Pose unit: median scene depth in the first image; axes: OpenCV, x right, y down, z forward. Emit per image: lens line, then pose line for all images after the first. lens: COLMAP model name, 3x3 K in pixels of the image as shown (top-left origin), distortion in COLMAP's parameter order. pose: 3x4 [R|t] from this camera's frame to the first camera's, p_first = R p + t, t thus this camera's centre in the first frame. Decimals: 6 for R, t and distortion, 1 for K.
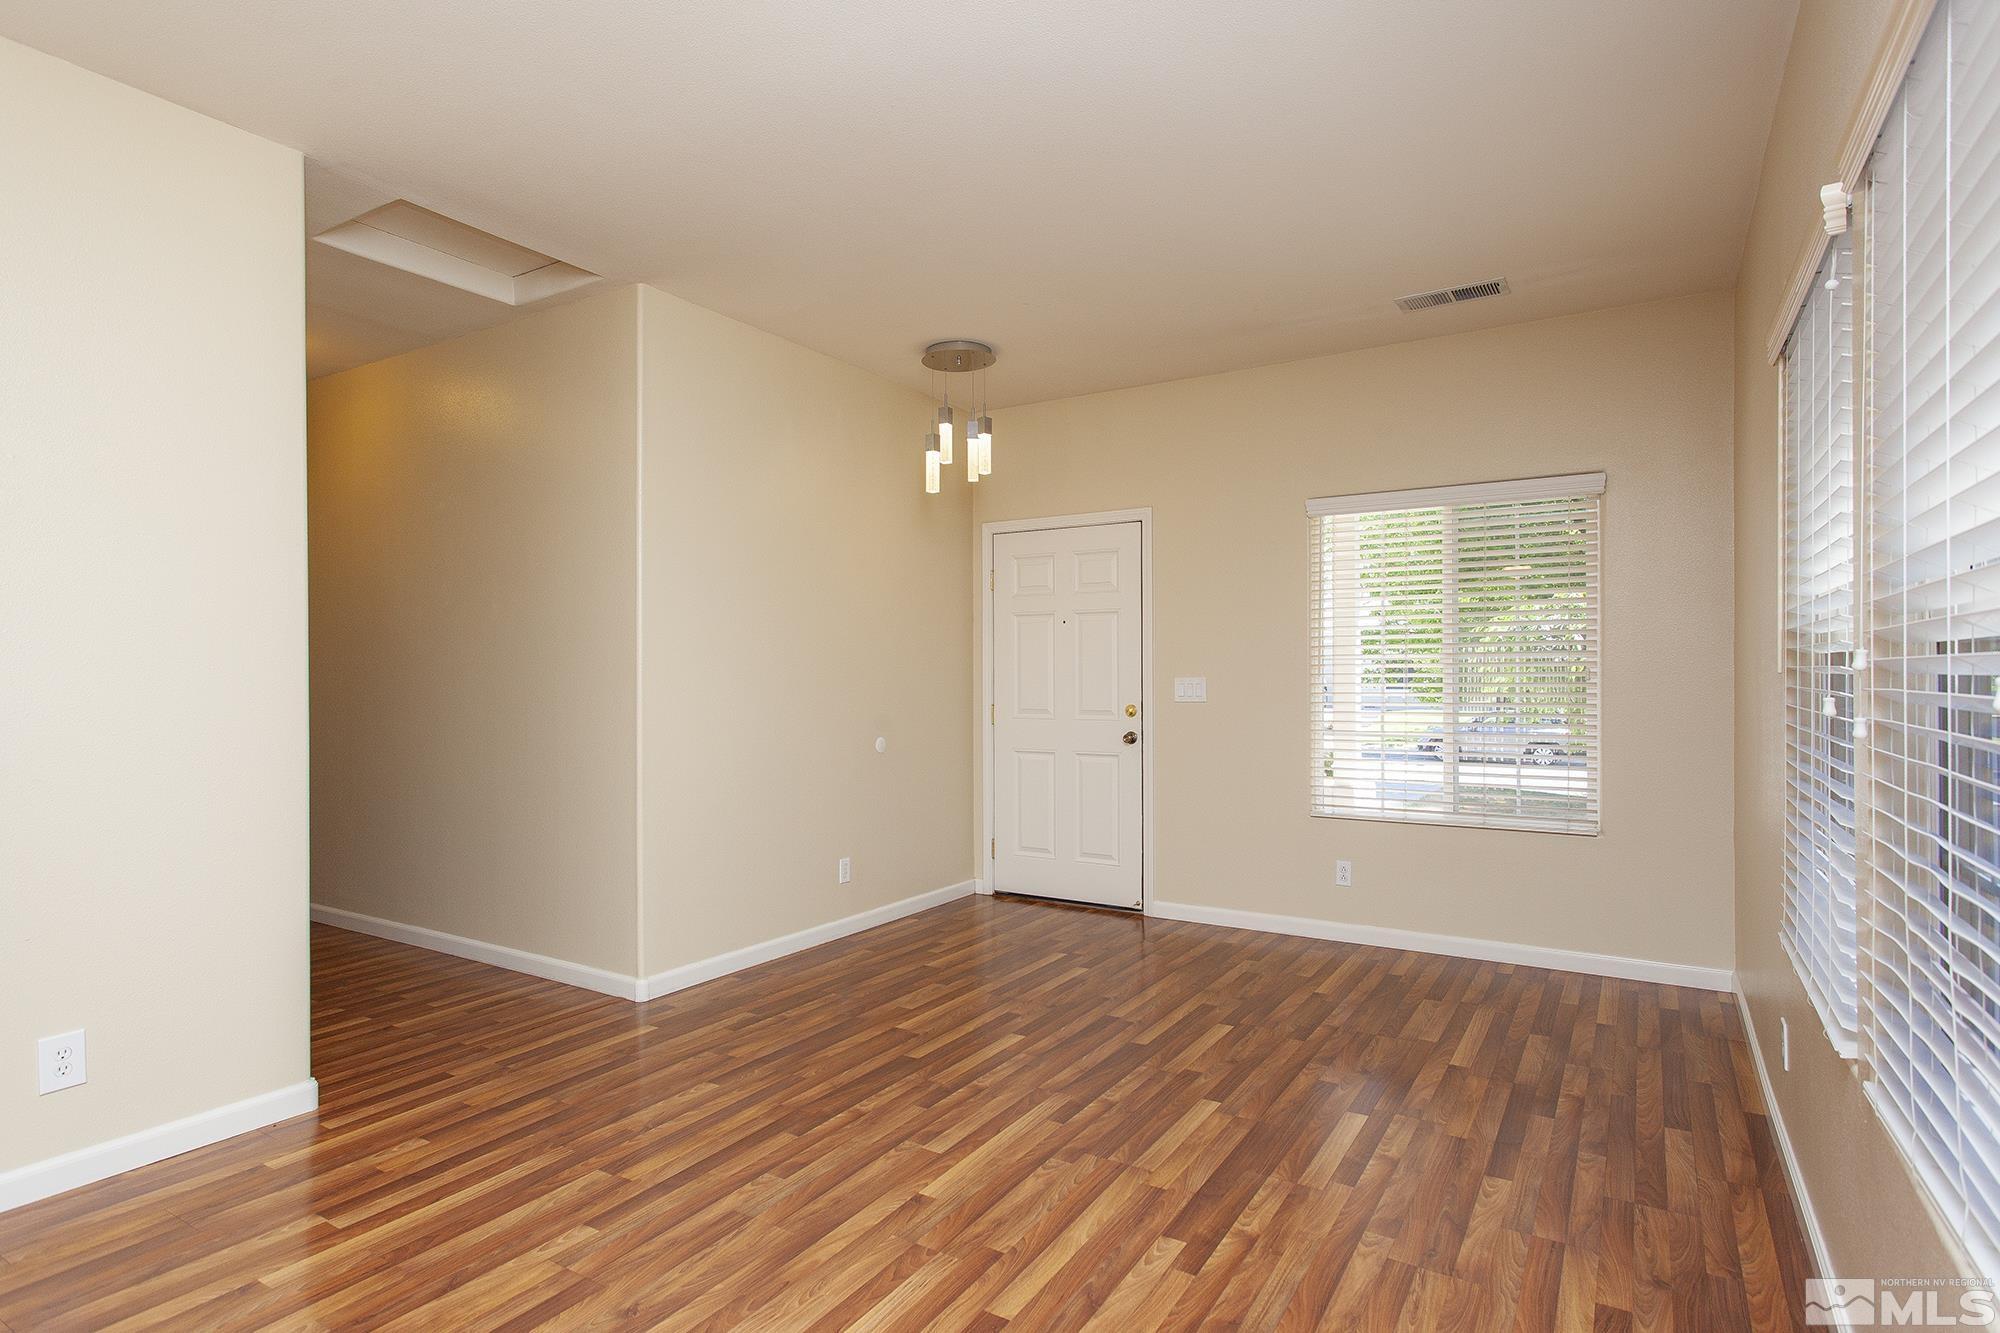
lens RADIAL K [[1038.1, 0, 1000.0], [0, 1038.1, 666.5], [0, 0, 1]] dist [0.002402, 0.000593]
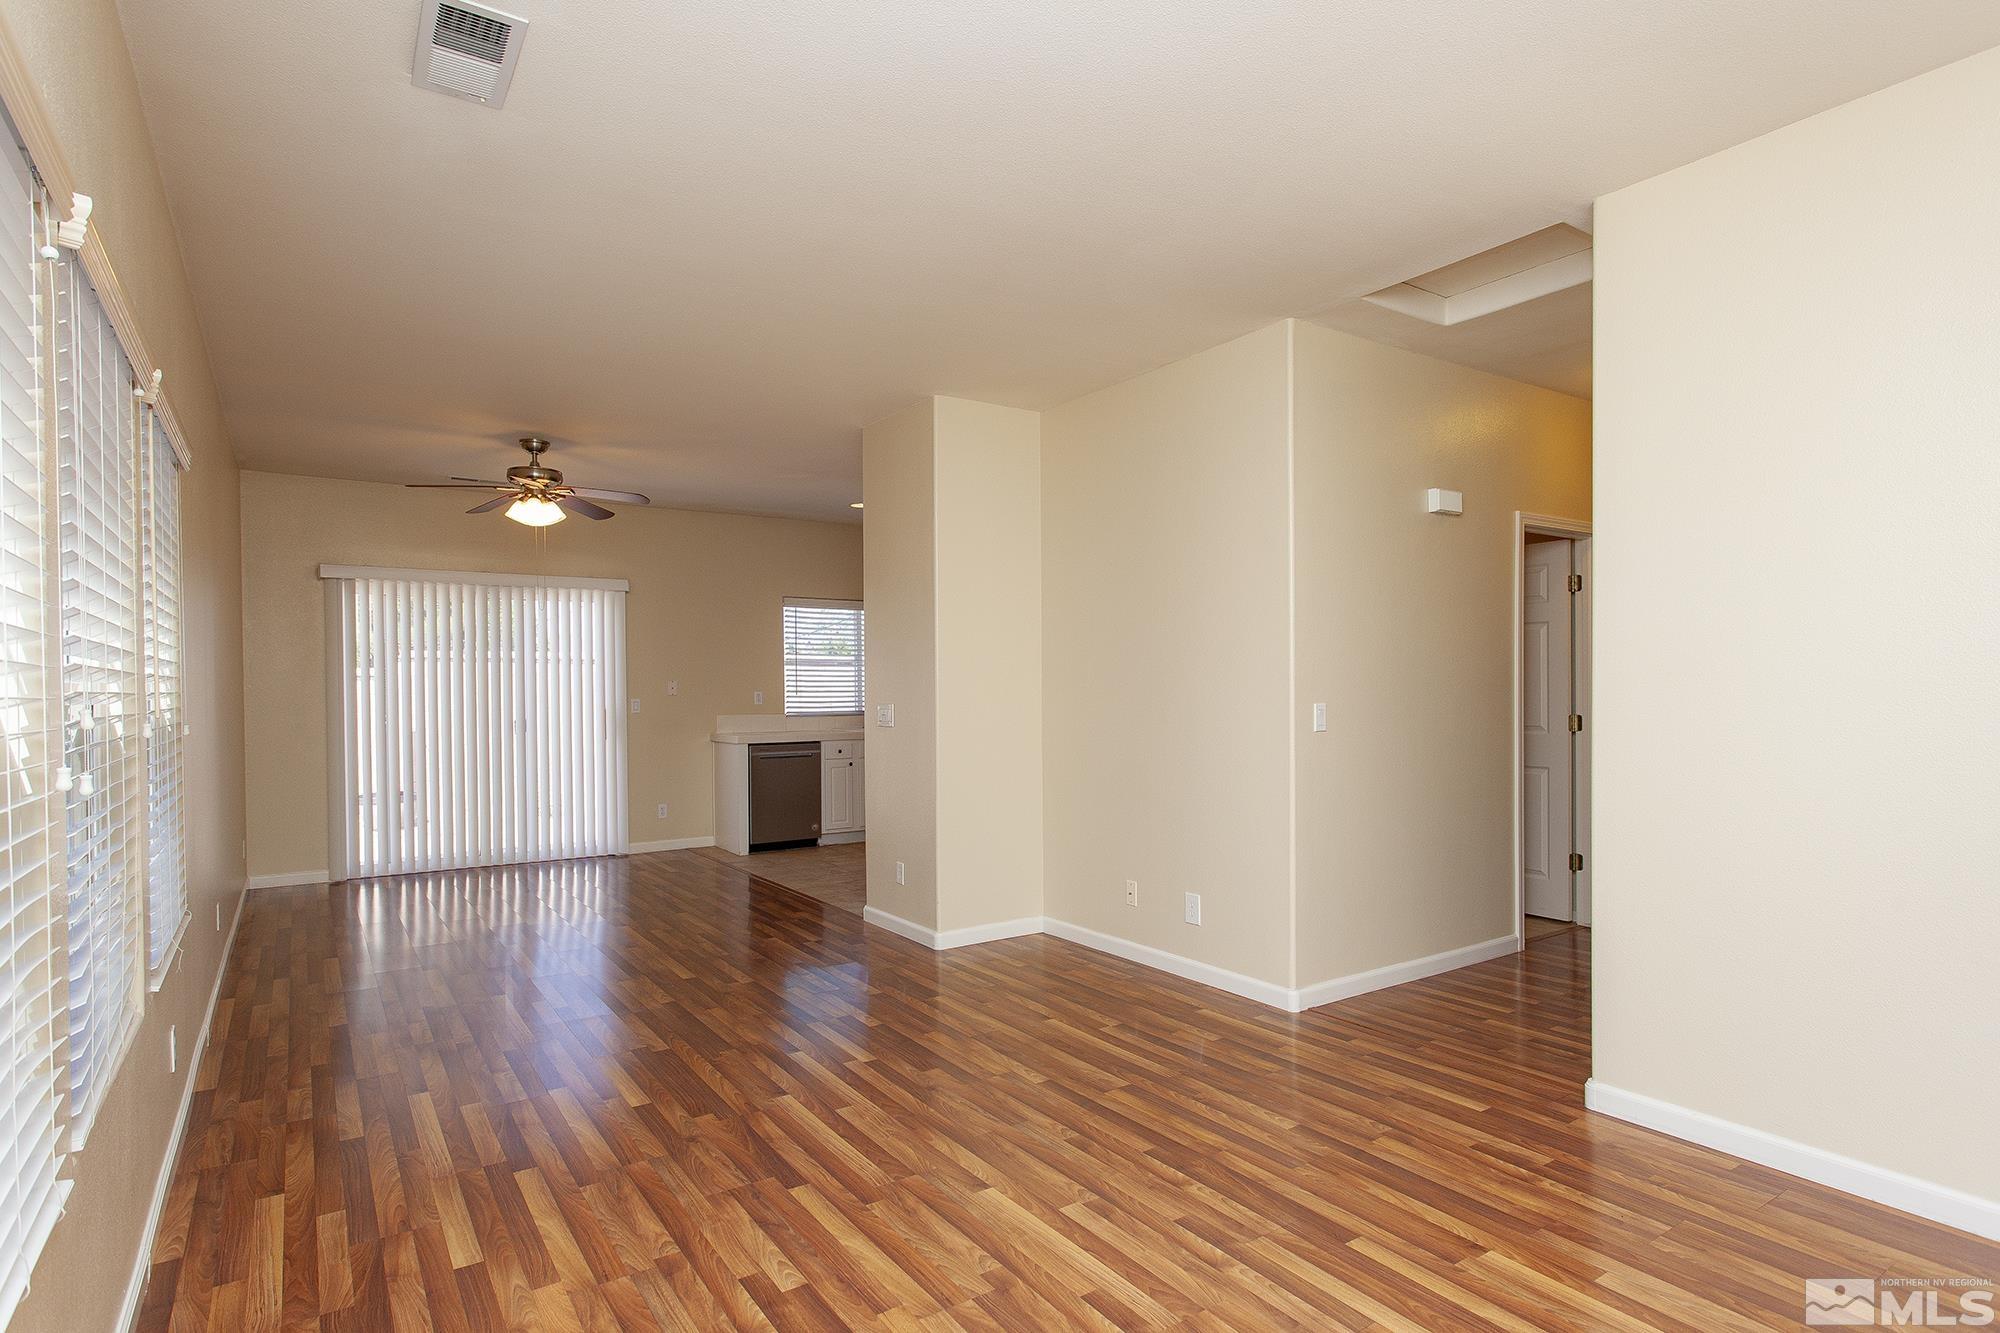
lens RADIAL K [[1038.1, 0, 1000.0], [0, 1038.1, 666.5], [0, 0, 1]] dist [0.002402, 0.000593]
pose [[-0.407737, -0.009519, -0.913050, 0.844302], [0.017981, 0.999668, -0.018452, -0.015844], [0.912923, -0.023941, -0.407430, 1.350417]]
